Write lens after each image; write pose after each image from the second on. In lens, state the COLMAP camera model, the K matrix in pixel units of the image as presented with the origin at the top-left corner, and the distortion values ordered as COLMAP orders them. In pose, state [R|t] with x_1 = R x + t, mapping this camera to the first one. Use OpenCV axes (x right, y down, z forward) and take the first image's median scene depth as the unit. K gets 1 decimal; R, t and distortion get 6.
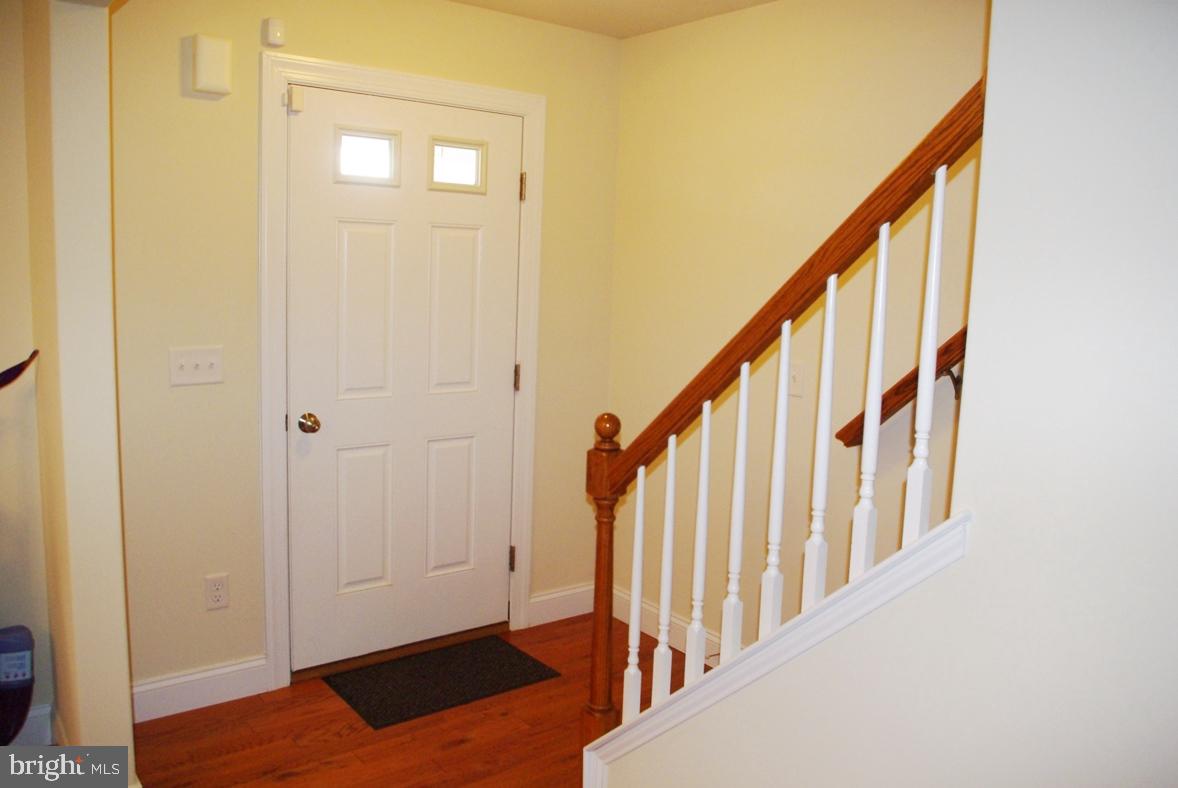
lens RADIAL K [[926.9, 0, 592.3], [0, 926.9, 396.3], [0, 0, 1]] dist [-0.083027, 0.012199]
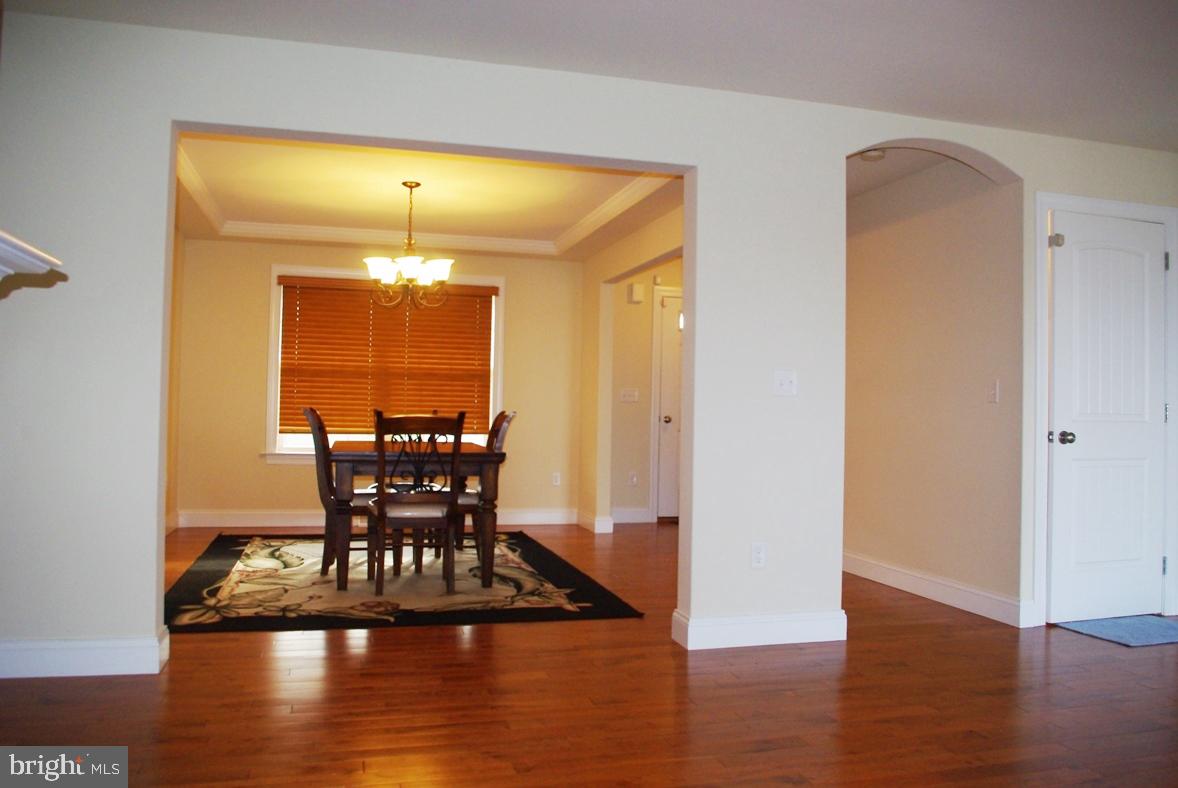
lens RADIAL K [[926.9, 0, 589.5], [0, 926.9, 391.7], [0, 0, 1]] dist [-0.083027, 0.012199]
pose [[0.924607, -0.028099, -0.379885, 0.493934], [-0.038924, 0.985086, -0.167601, 0.399289], [0.378929, 0.169752, 0.909724, -1.509398]]
